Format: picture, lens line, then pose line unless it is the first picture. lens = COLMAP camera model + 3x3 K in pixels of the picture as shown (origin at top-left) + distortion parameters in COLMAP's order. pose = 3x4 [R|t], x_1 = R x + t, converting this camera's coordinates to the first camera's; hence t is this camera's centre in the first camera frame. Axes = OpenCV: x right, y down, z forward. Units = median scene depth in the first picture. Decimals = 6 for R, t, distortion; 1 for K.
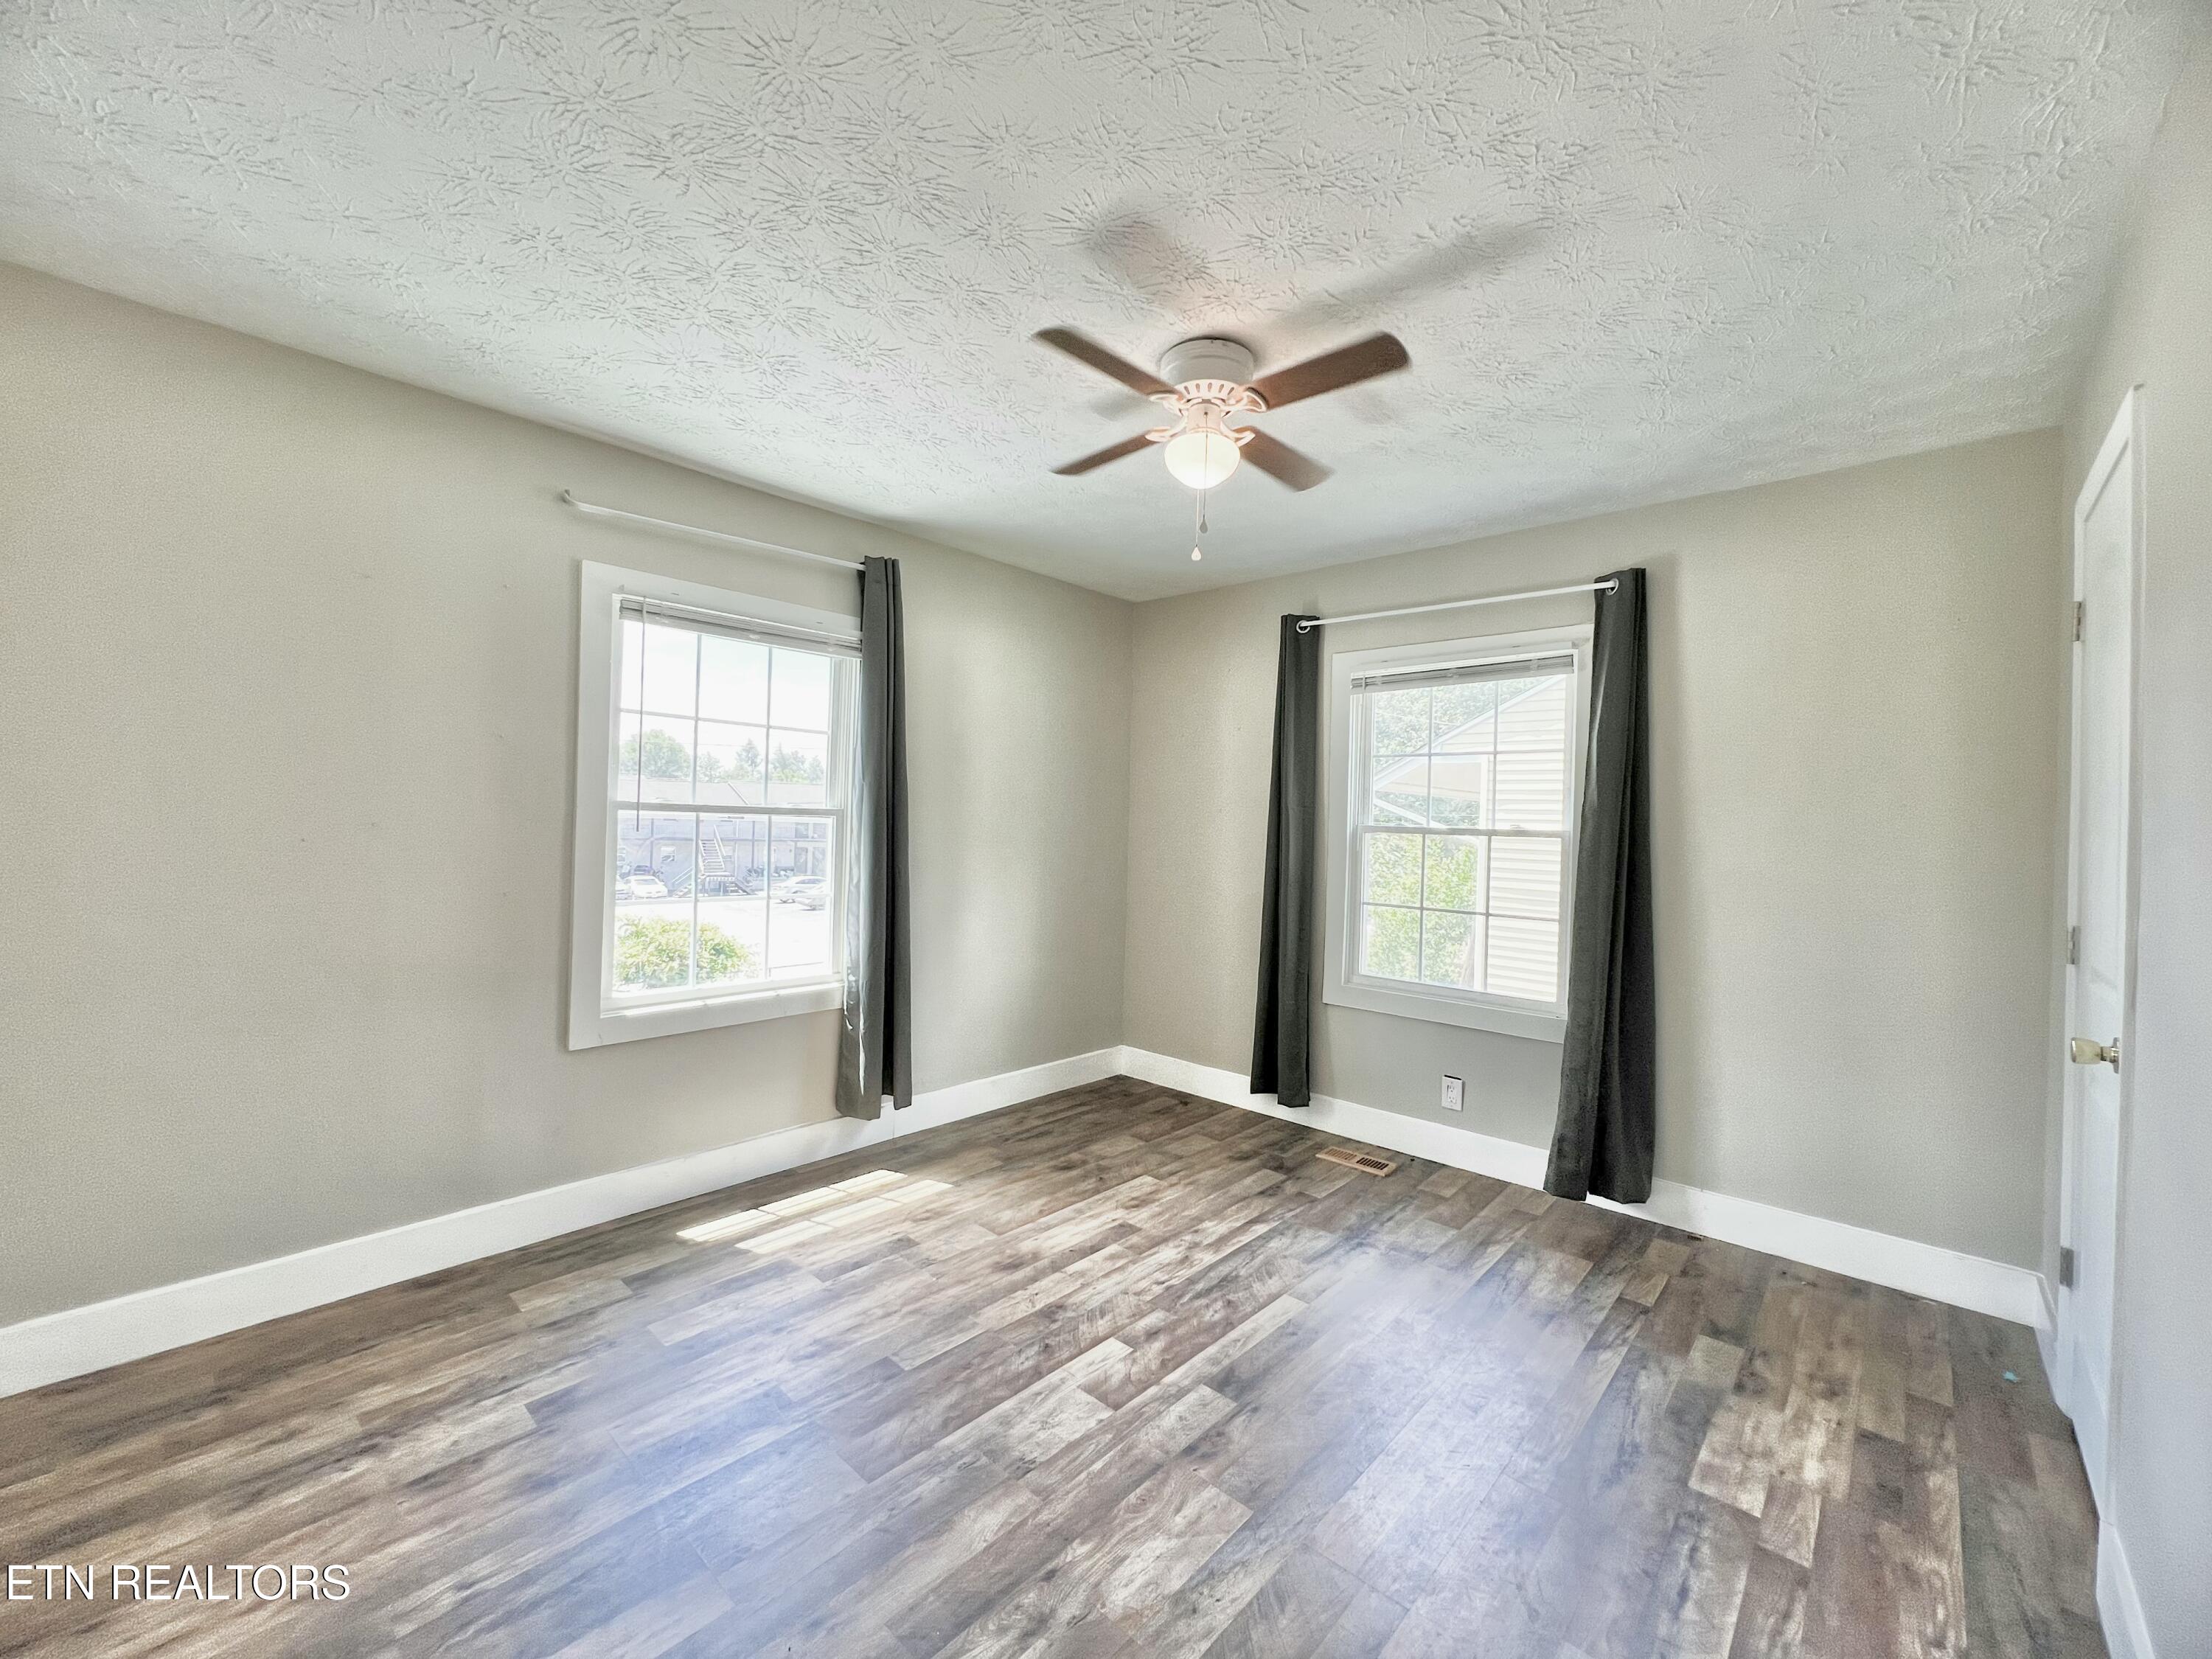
lens RADIAL K [[885.2, 0, 1104.9], [0, 885.2, 826.4], [0, 0, 1]] dist [-0.000850, 0.000171]
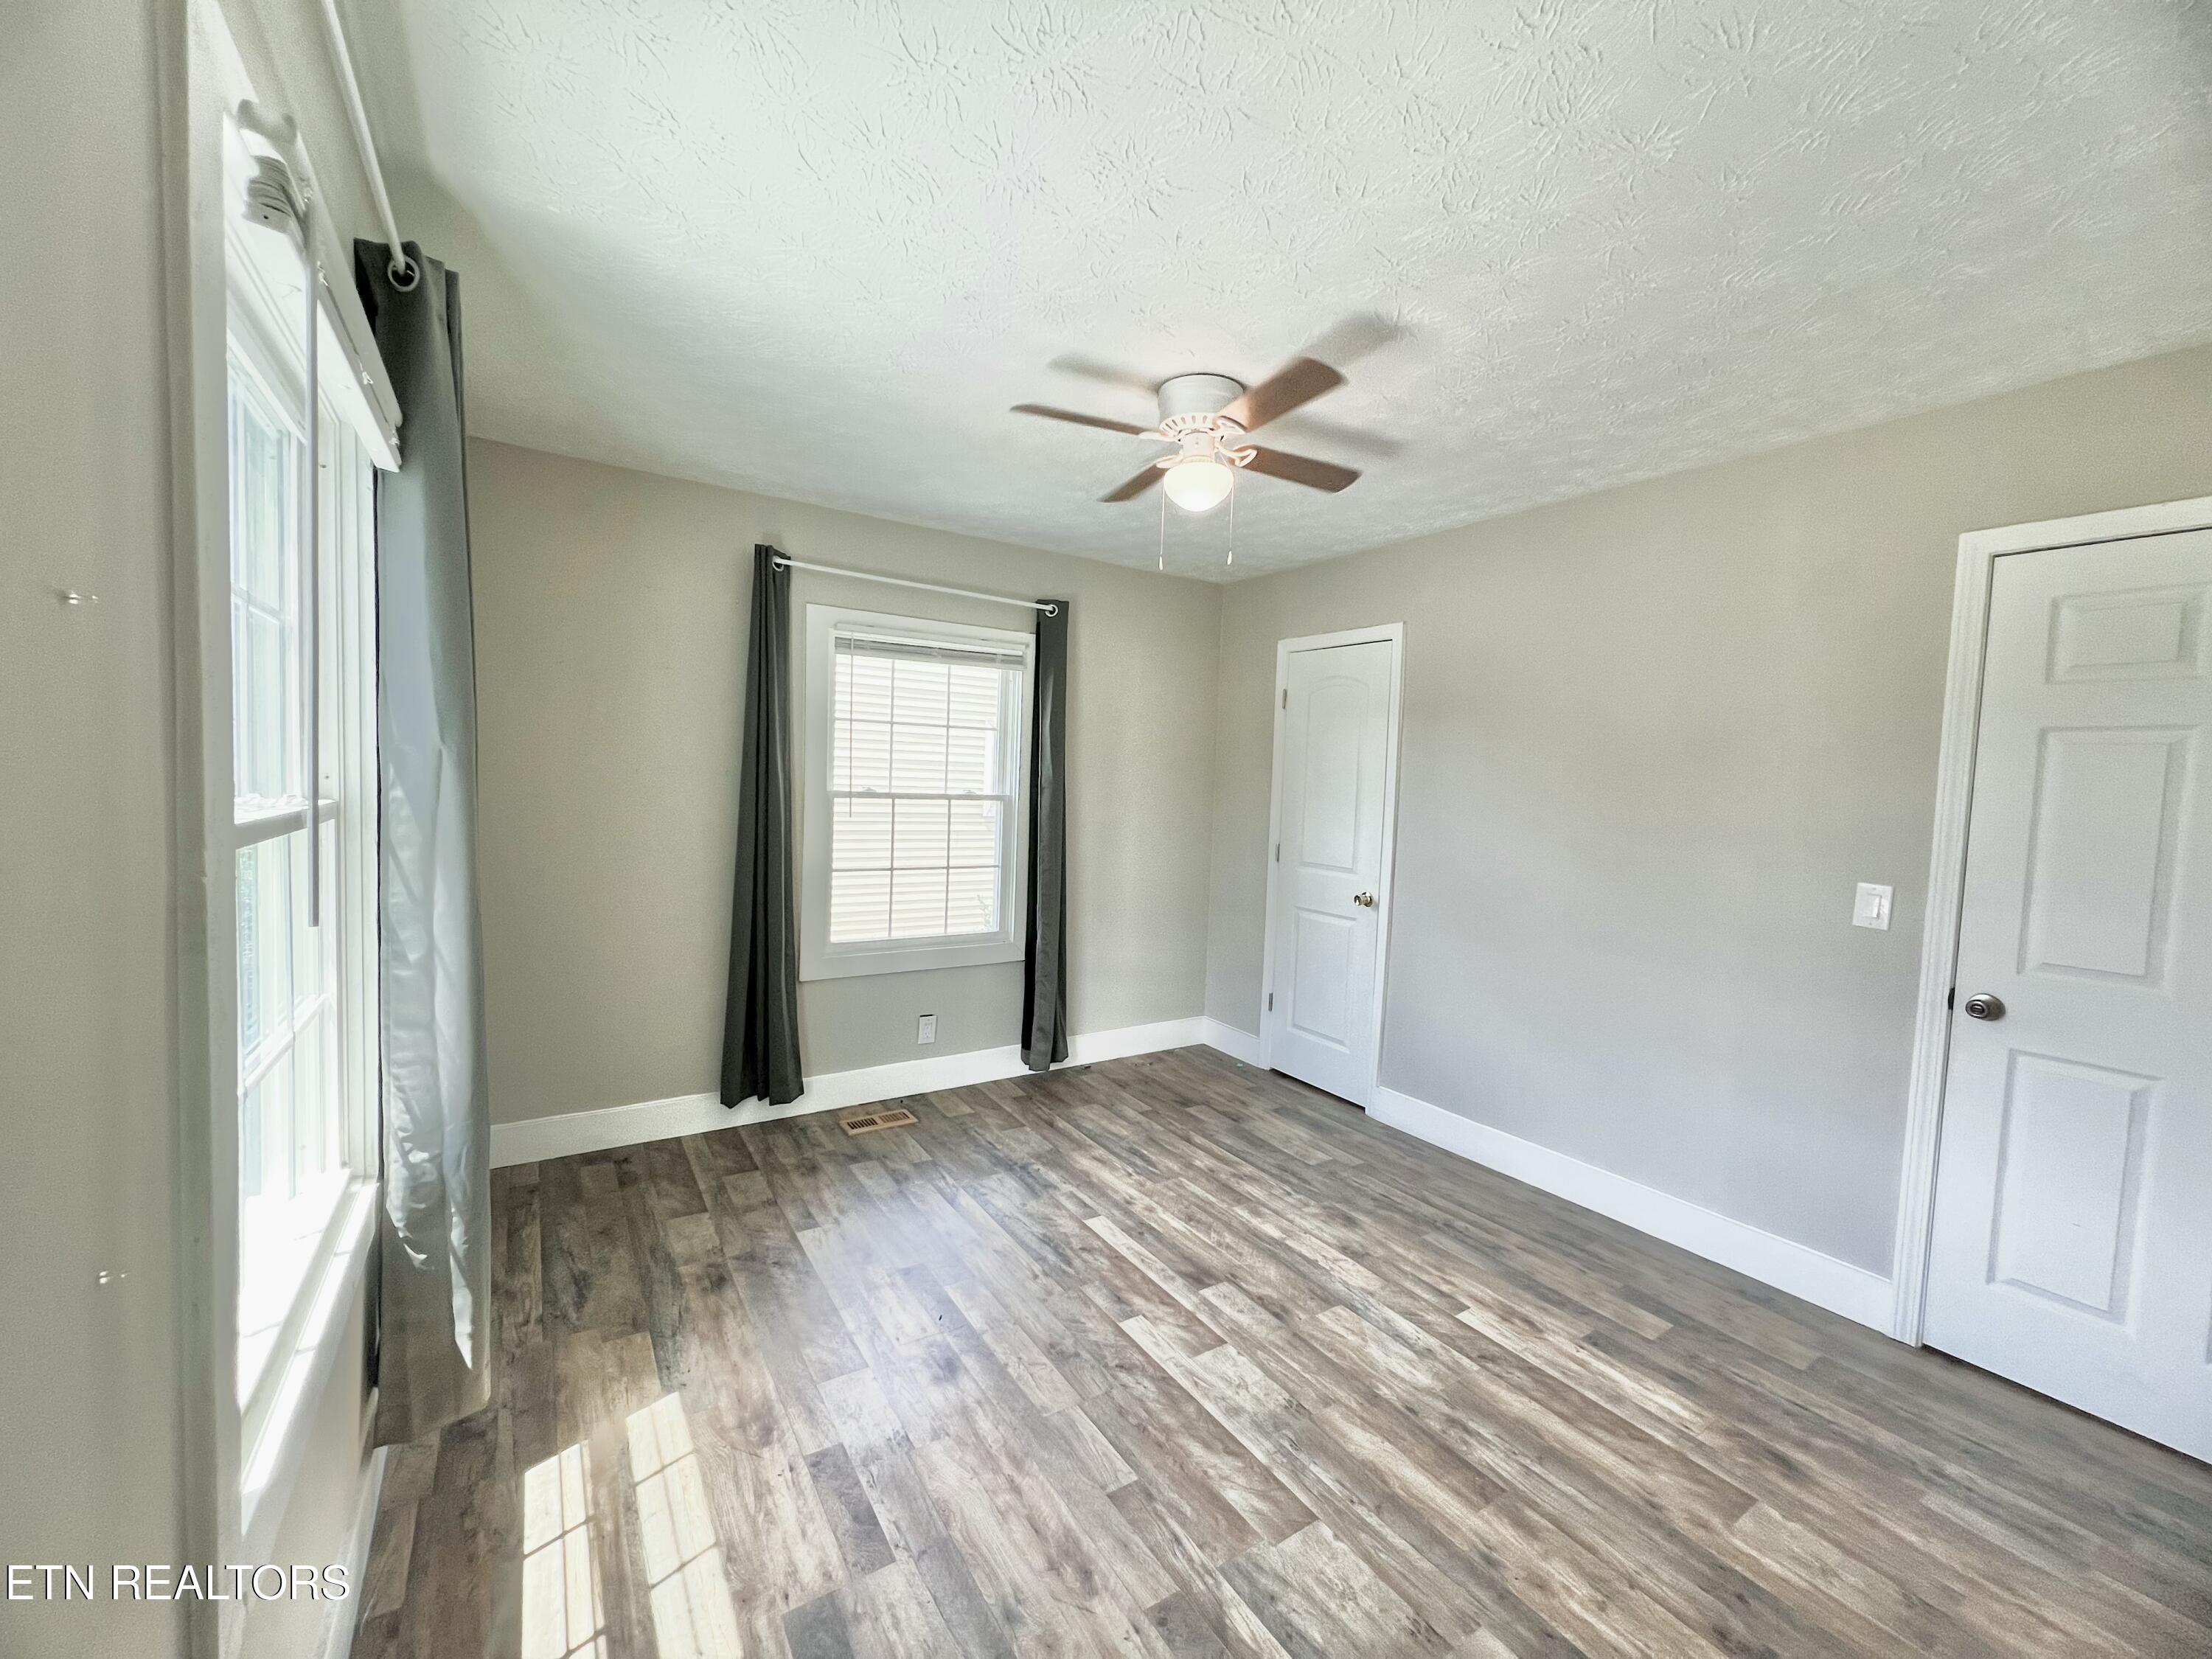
lens RADIAL K [[885.2, 0, 1104.9], [0, 885.2, 826.4], [0, 0, 1]] dist [-0.000850, 0.000171]
pose [[0.248724, -0.071501, 0.965932, -0.810549], [-0.027514, 0.996347, 0.080837, -0.068946], [-0.968183, -0.046683, 0.245849, 0.675185]]
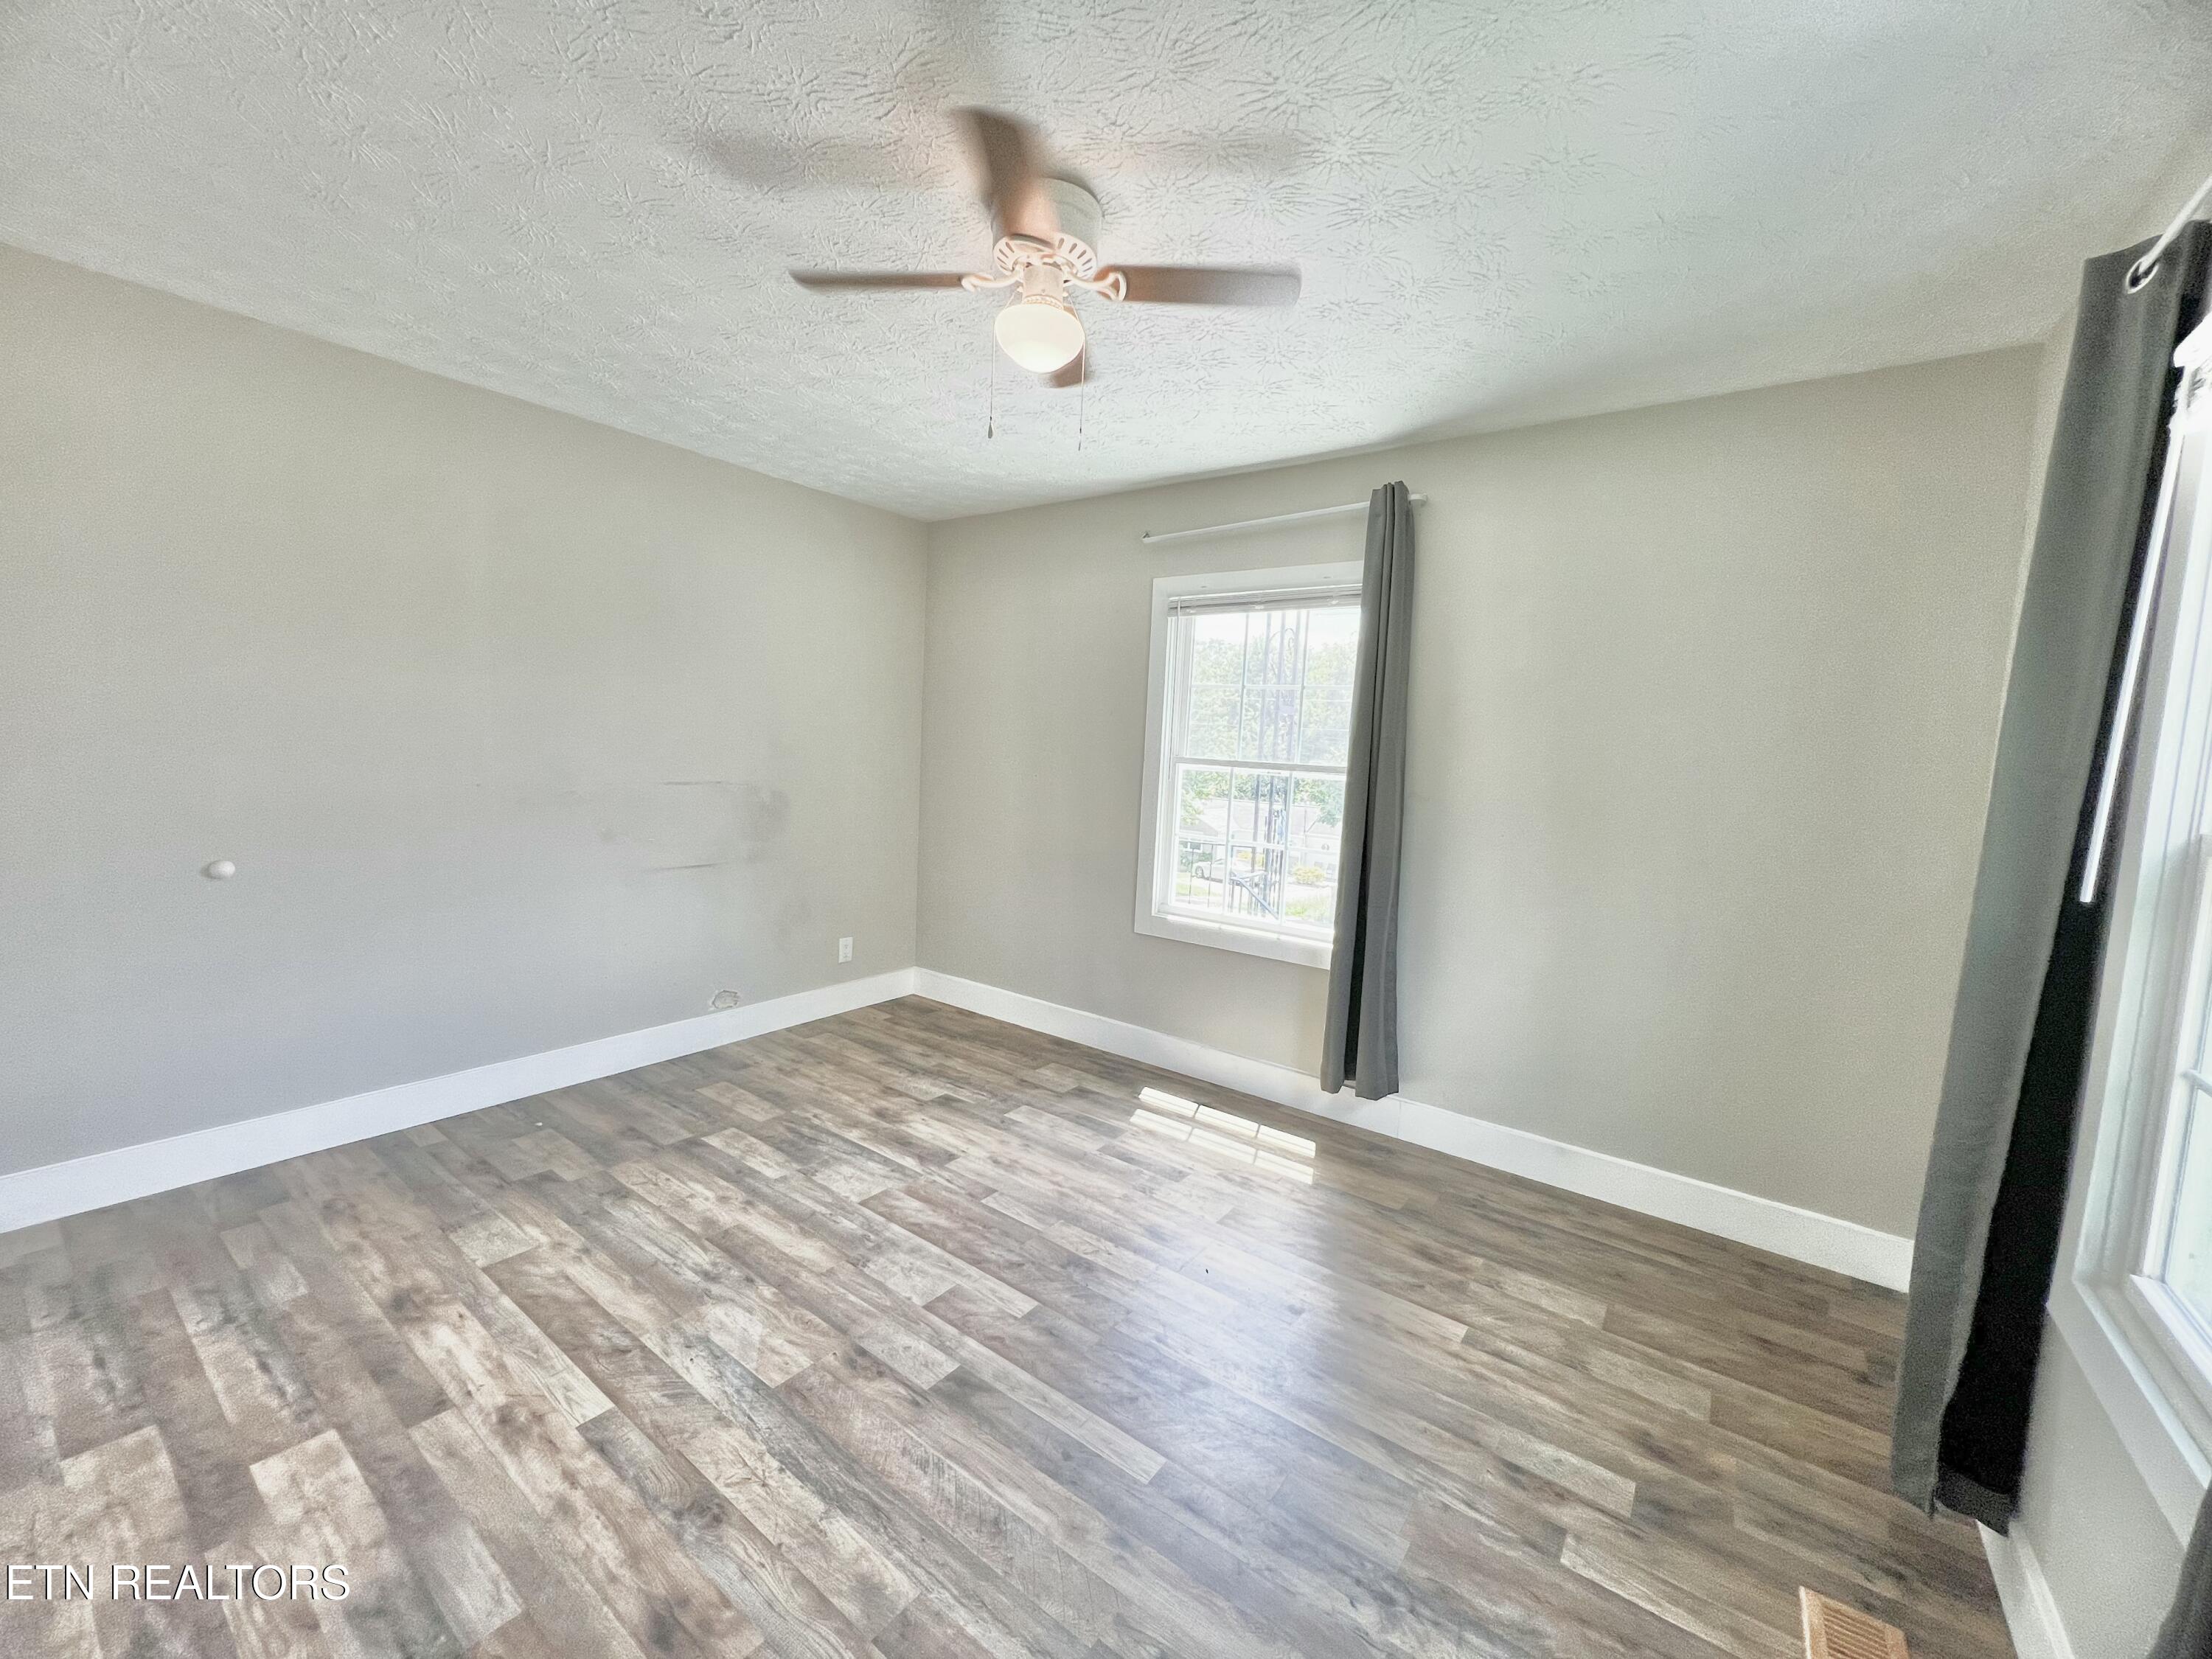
lens RADIAL K [[885.2, 0, 1104.9], [0, 885.2, 826.4], [0, 0, 1]] dist [-0.000850, 0.000171]
pose [[0.107772, 0.072697, -0.991514, 0.801797], [-0.048806, 0.996507, 0.067758, -0.009784], [0.992977, 0.041090, 0.110944, 0.806442]]
